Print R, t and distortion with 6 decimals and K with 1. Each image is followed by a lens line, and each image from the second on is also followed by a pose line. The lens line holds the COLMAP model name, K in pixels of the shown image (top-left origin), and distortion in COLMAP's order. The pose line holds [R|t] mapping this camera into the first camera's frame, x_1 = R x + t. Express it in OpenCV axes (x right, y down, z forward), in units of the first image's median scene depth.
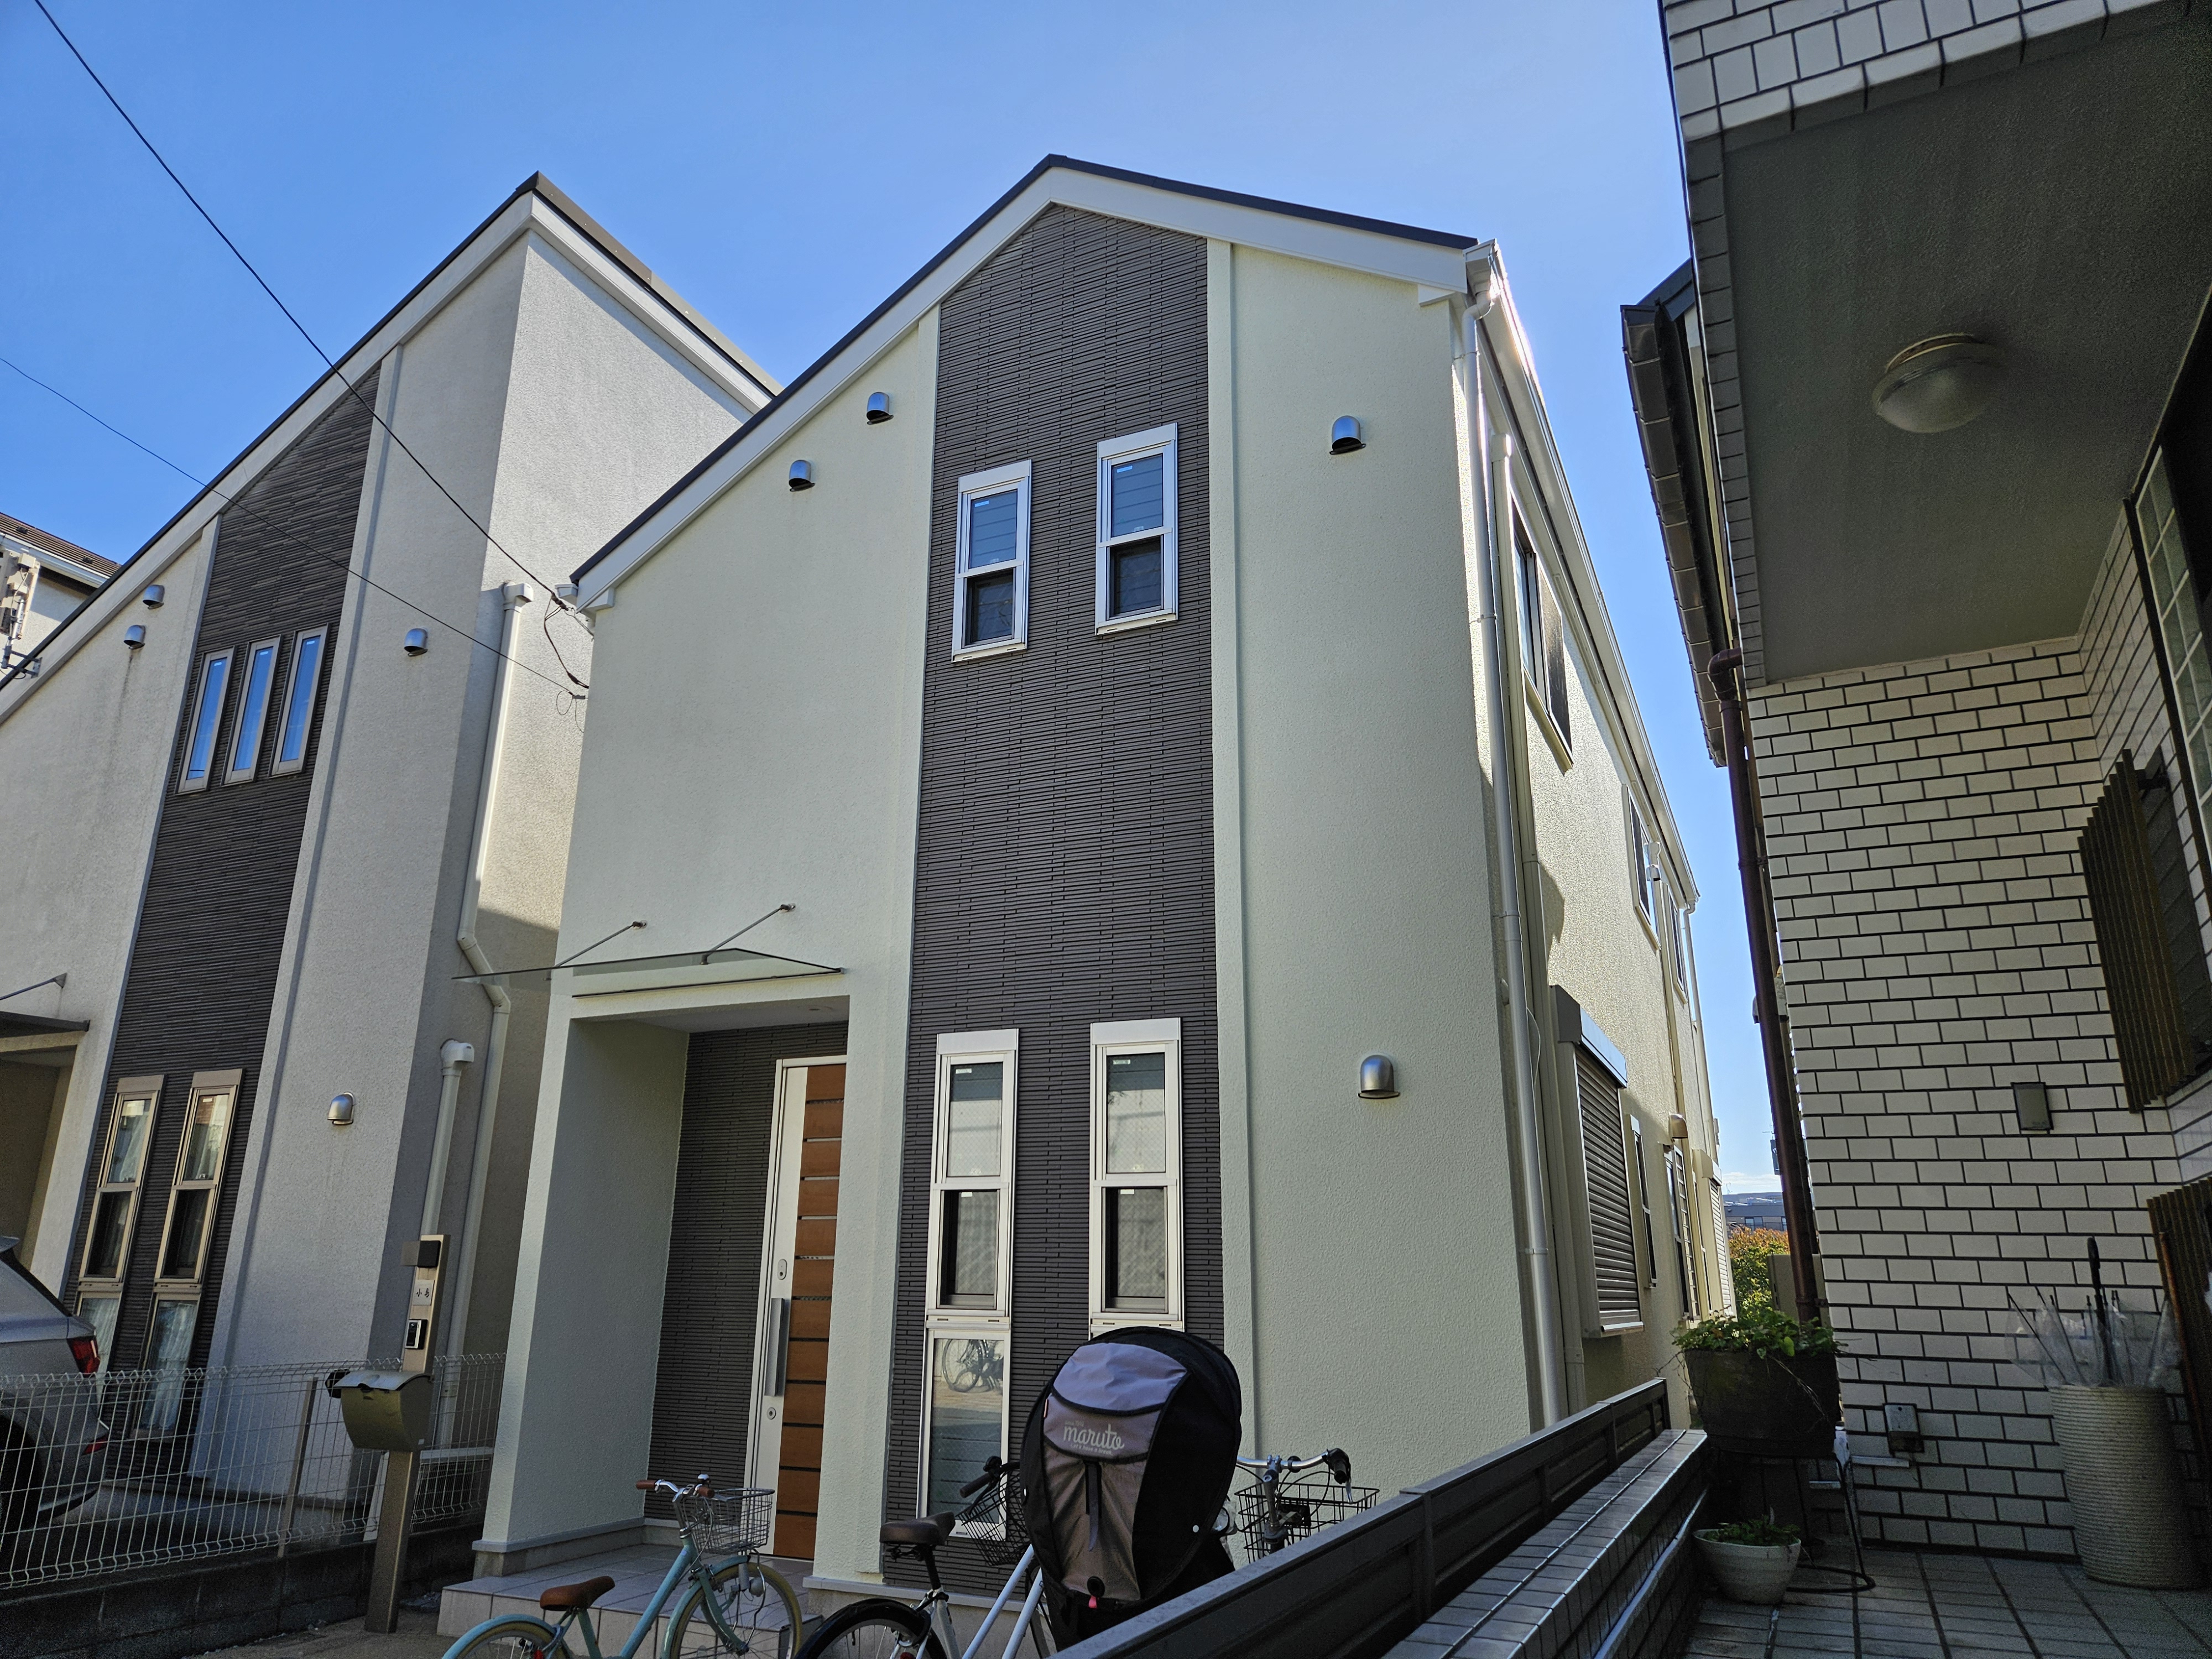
lens RADIAL K [[1474.5, 0, 1070.4], [0, 1474.5, 835.7], [0, 0, 1]] dist [0.073587, -0.061980]
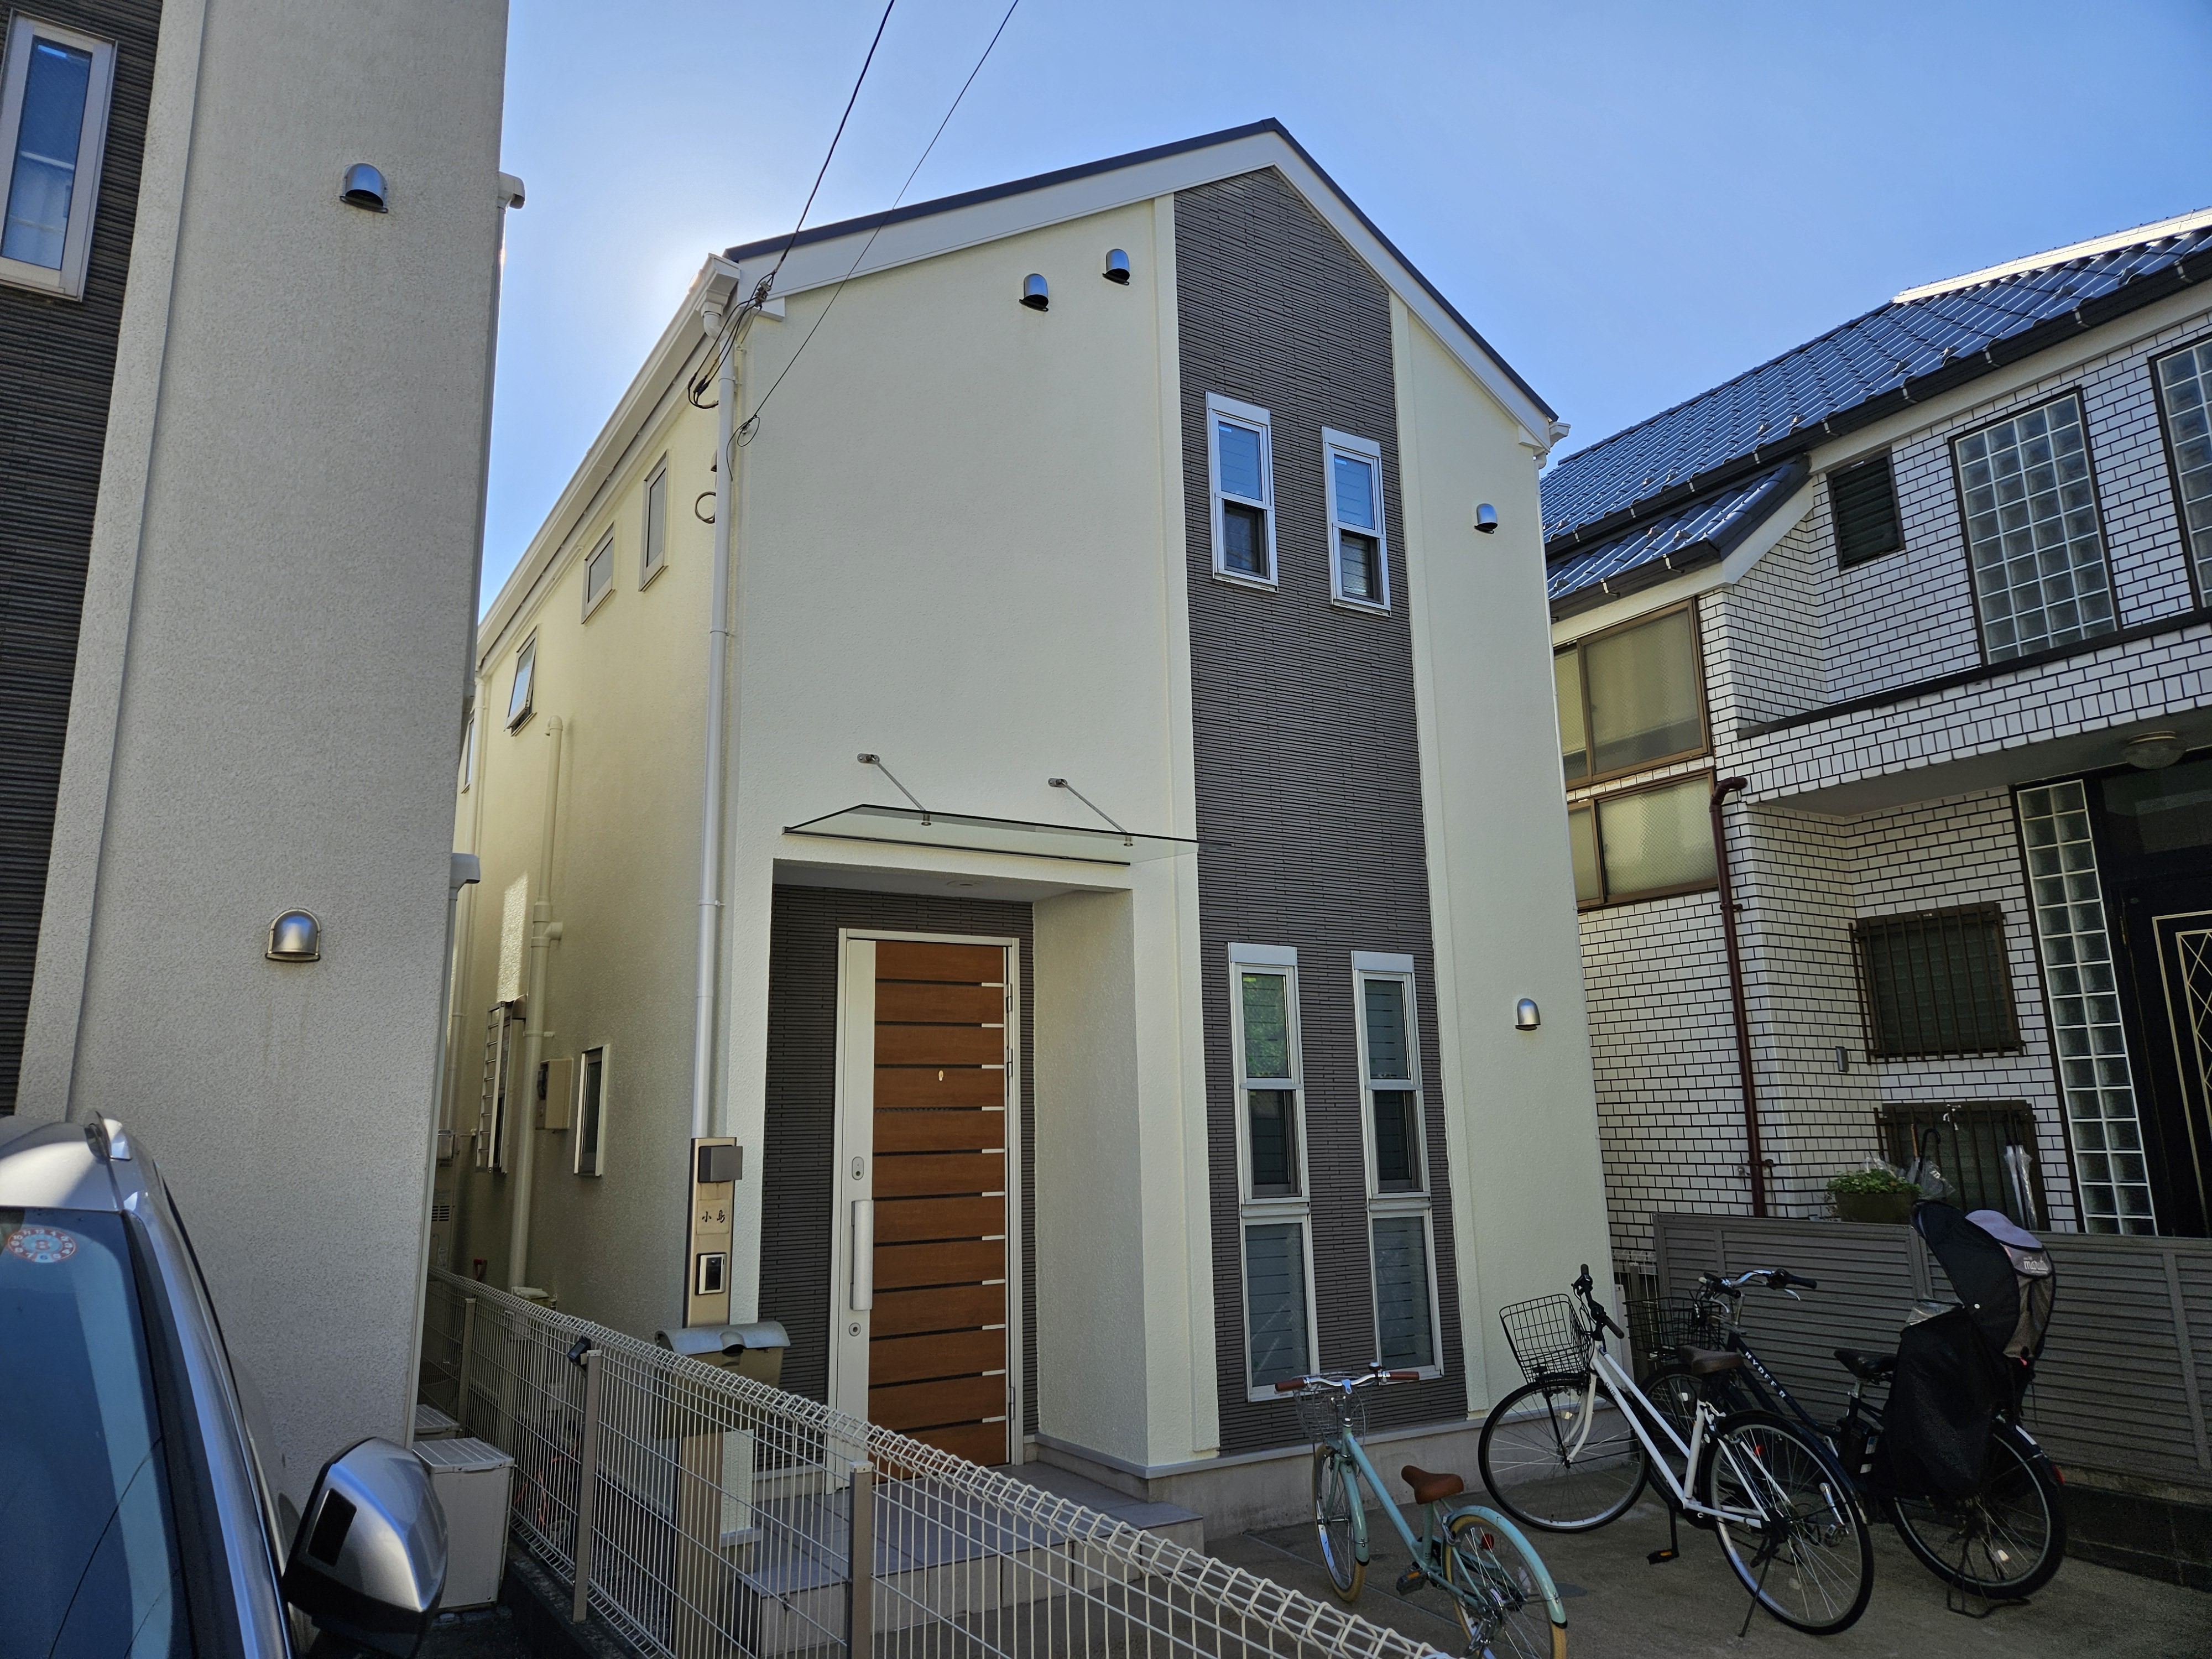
lens RADIAL K [[1474.5, 0, 1073.6], [0, 1474.5, 814.0], [0, 0, 1]] dist [0.073587, -0.061980]
pose [[0.539317, 0.157223, 0.827296, -1.001511], [-0.220144, 0.974576, -0.041700, 0.110776], [-0.812819, -0.159634, 0.560217, 0.503983]]
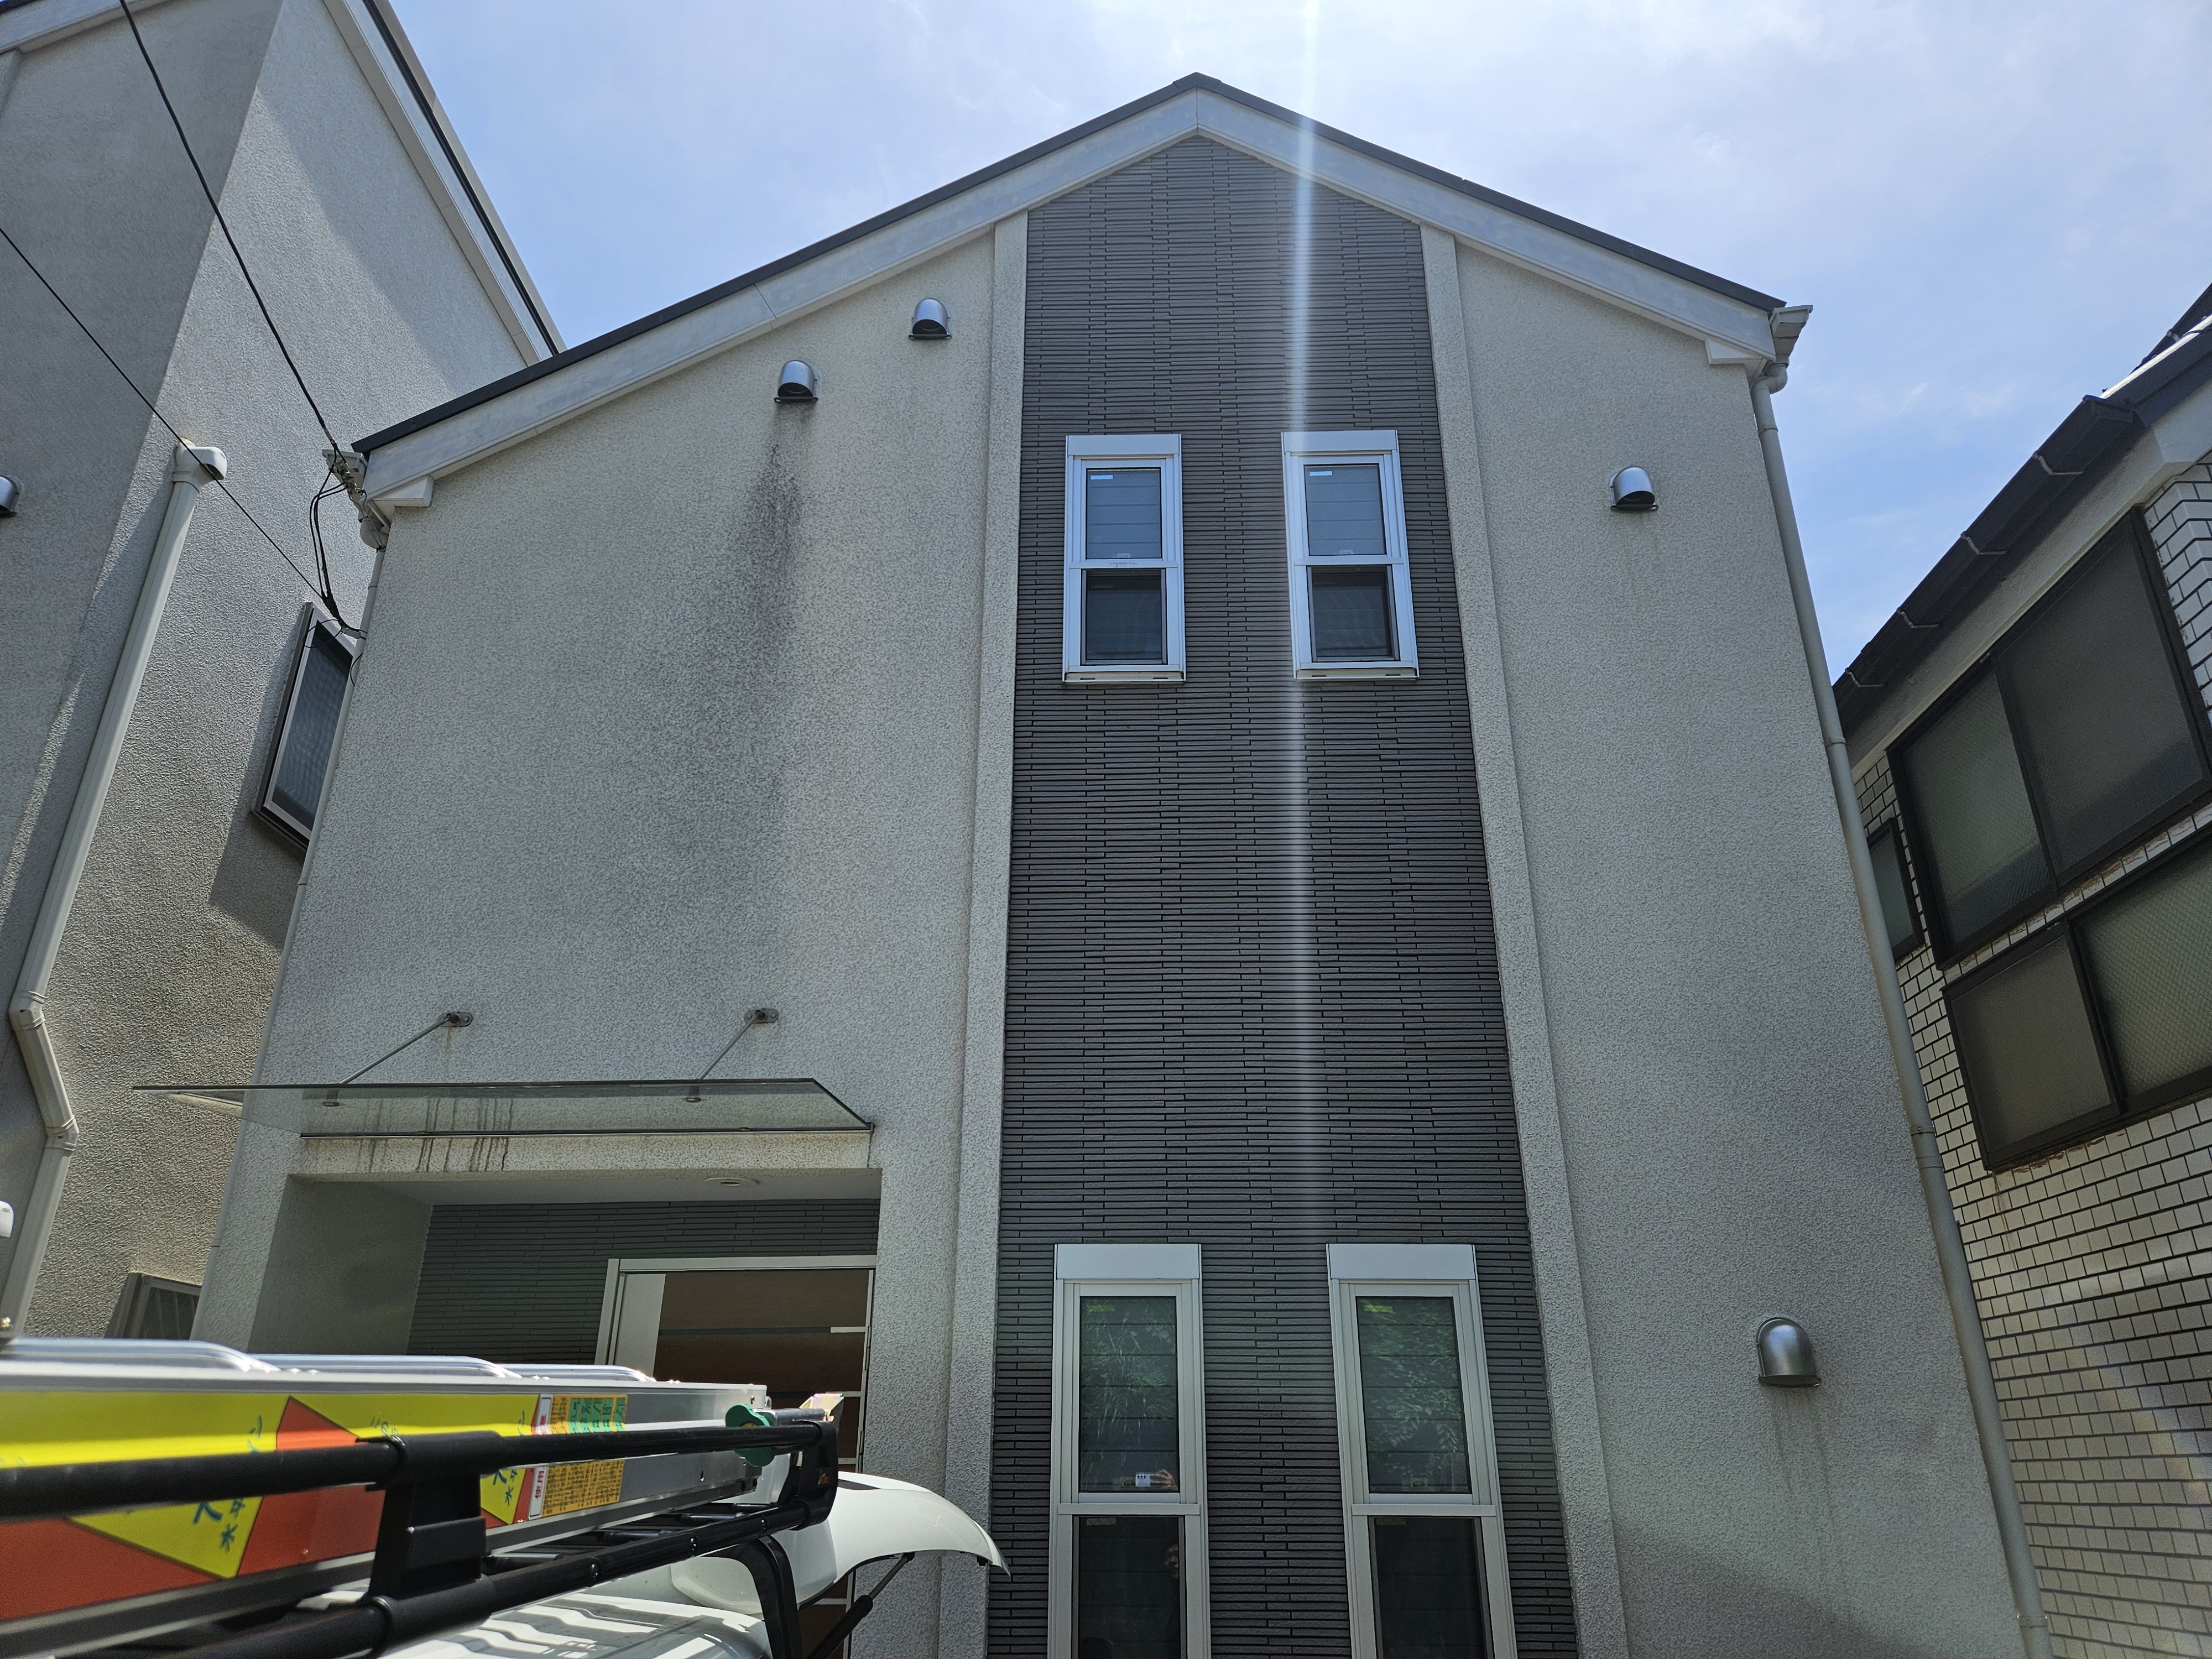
lens RADIAL K [[1474.5, 0, 1112.6], [0, 1474.5, 825.2], [0, 0, 1]] dist [0.073587, -0.061980]
pose [[0.909269, 0.155528, 0.386059, -0.329210], [-0.109000, 0.984168, -0.139760, 0.043351], [-0.401683, 0.084999, 0.911825, 0.390612]]
